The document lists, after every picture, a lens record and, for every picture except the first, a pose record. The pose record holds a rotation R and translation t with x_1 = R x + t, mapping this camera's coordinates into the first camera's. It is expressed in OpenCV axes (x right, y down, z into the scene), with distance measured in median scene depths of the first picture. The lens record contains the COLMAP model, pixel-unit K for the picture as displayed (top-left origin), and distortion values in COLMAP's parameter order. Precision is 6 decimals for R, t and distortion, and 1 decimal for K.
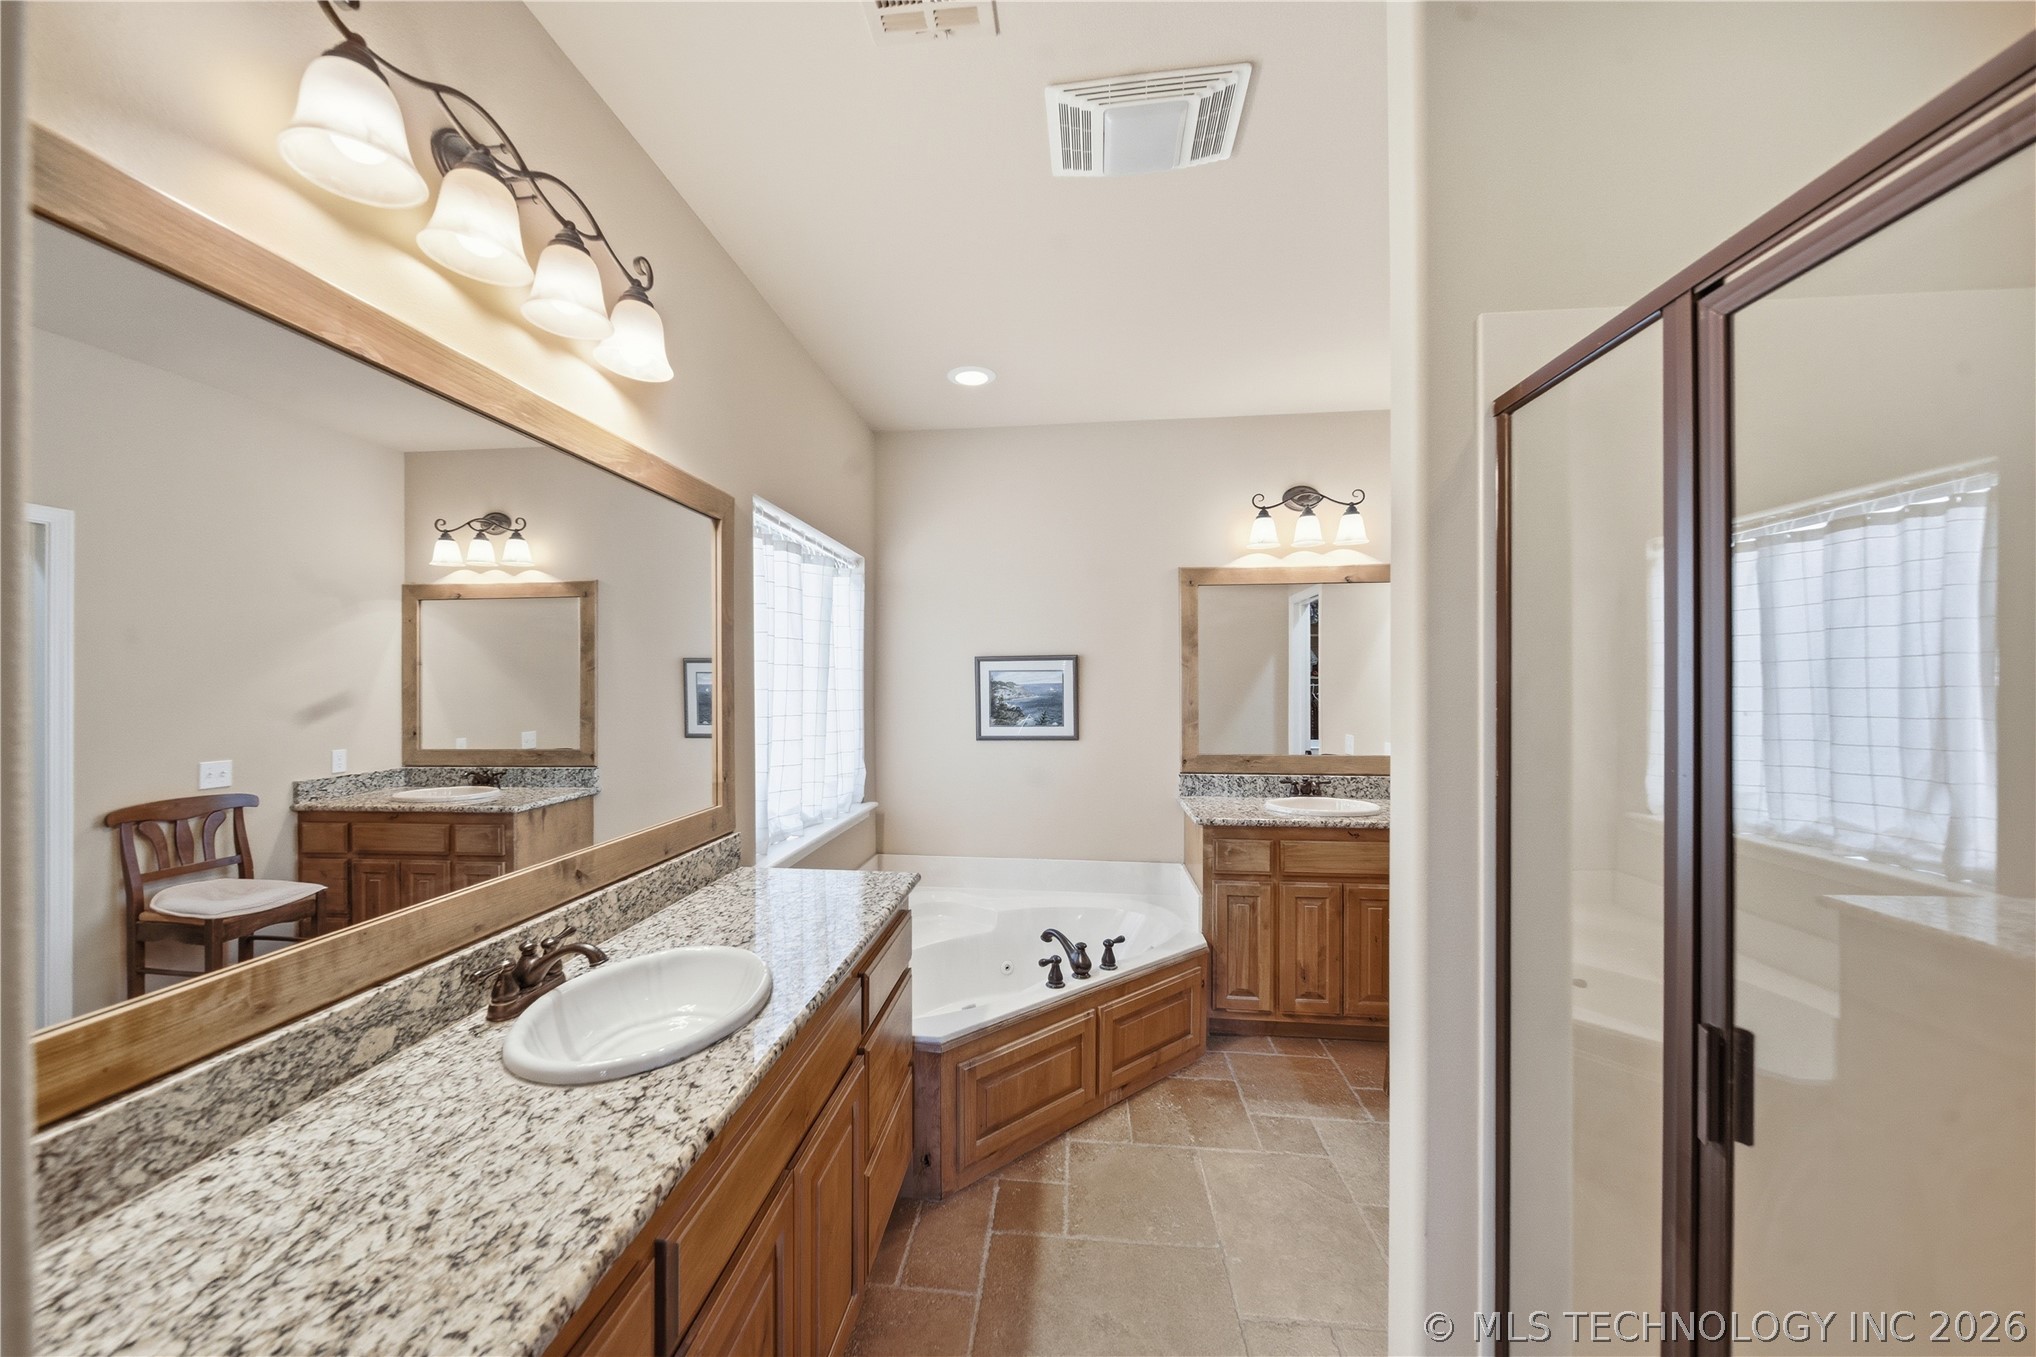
lens RADIAL K [[732.5, 0, 1011.6], [0, 732.5, 681.8], [0, 0, 1]] dist [-0.002148, -0.000714]
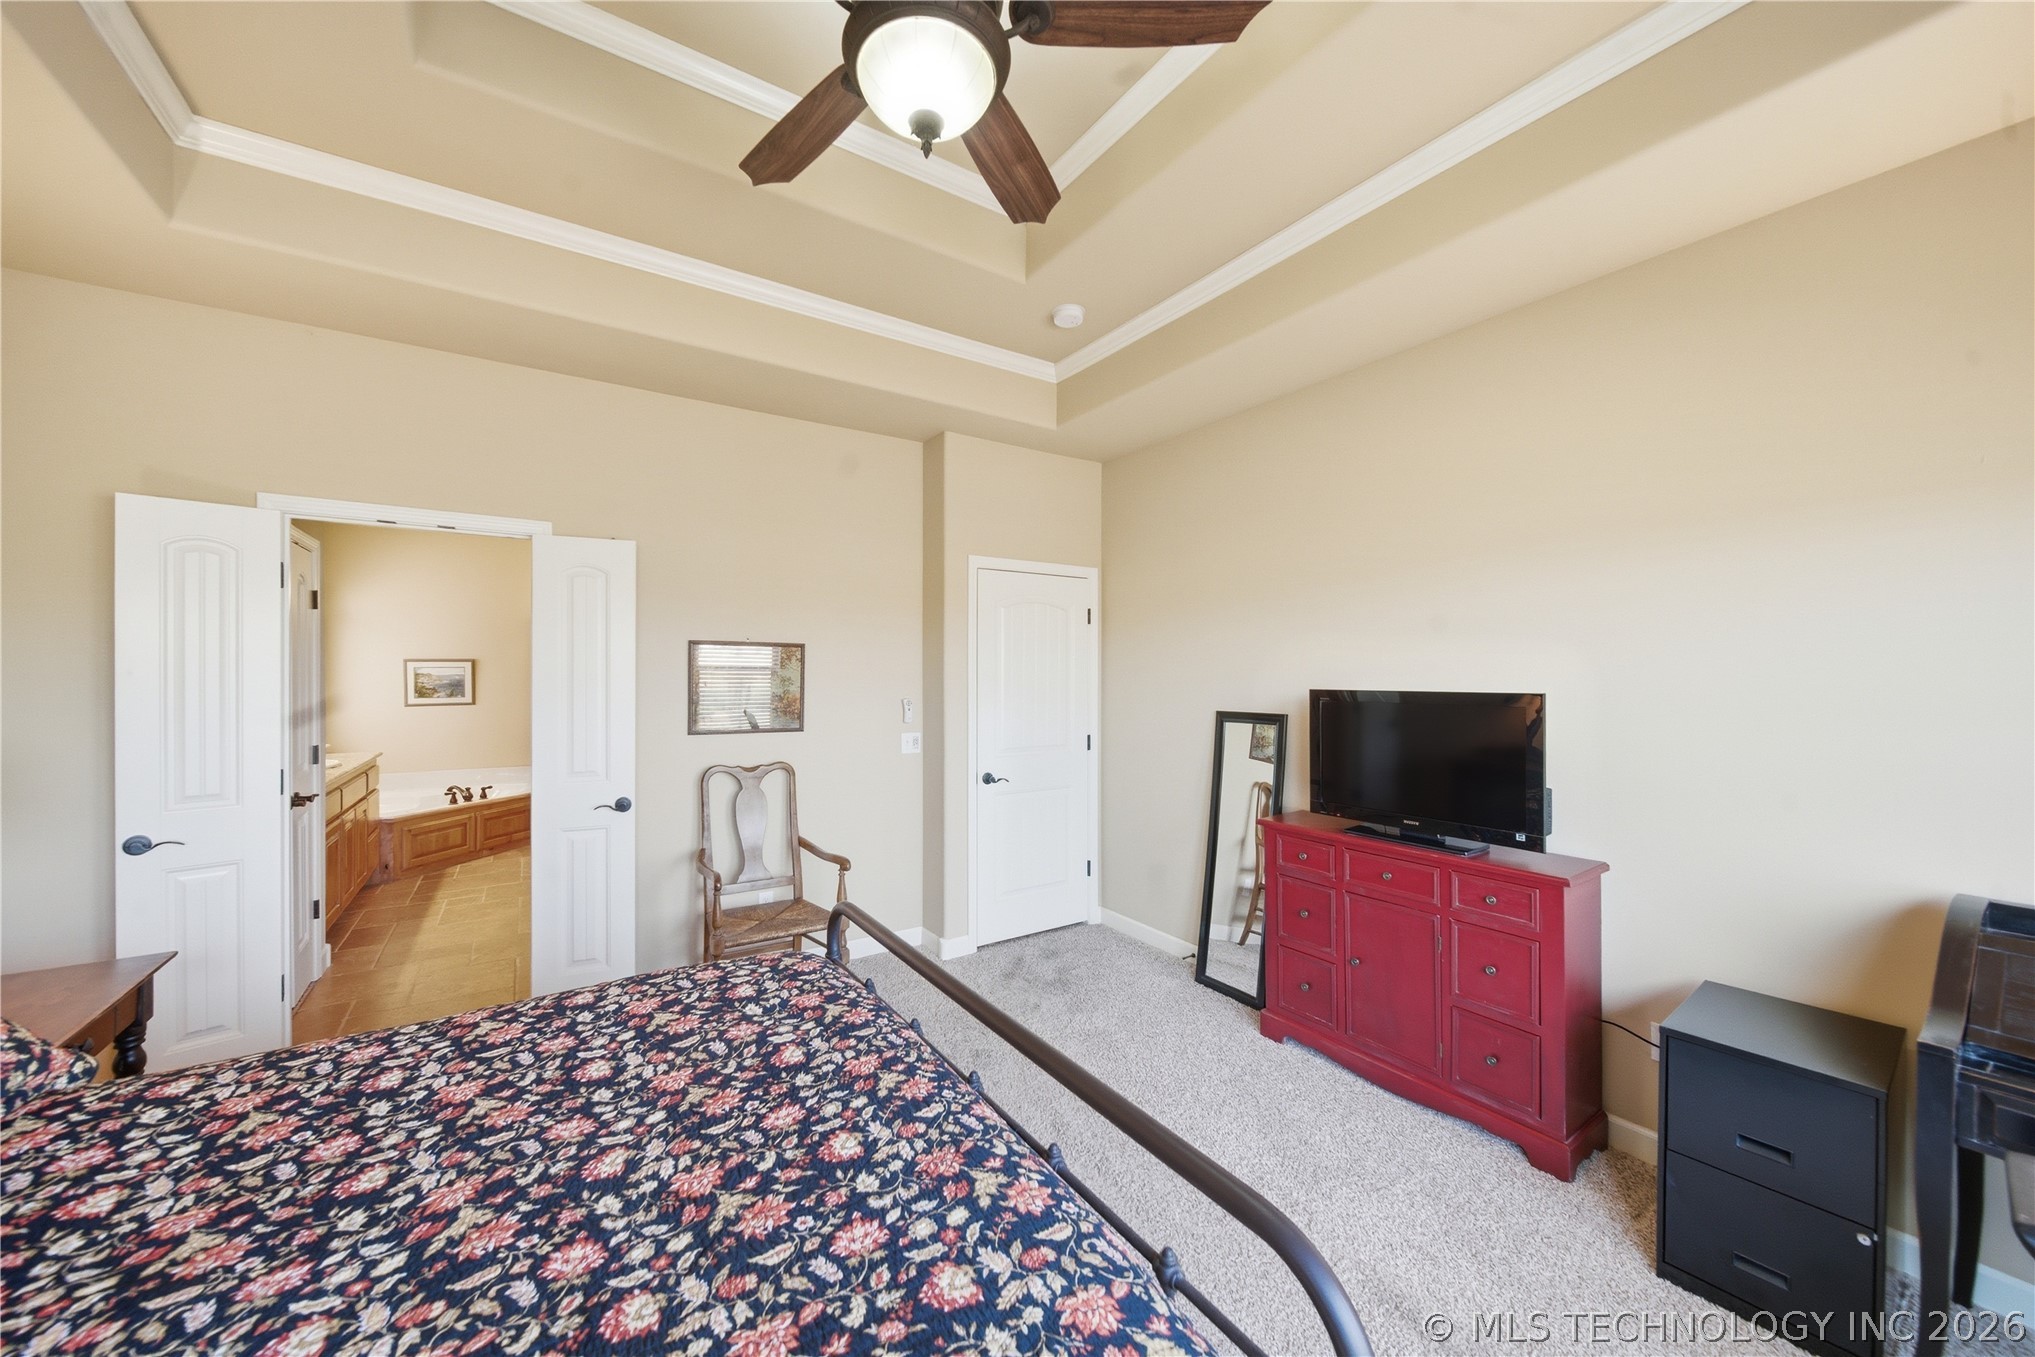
lens RADIAL K [[732.2, 0, 1005.8], [0, 732.2, 675.6], [0, 0, 1]] dist [-0.002148, -0.000714]
pose [[0.786423, 0.000651, 0.617688, 0.005543], [-0.003118, 0.999991, 0.002915, -0.006068], [-0.617680, -0.004218, 0.786418, -1.785586]]
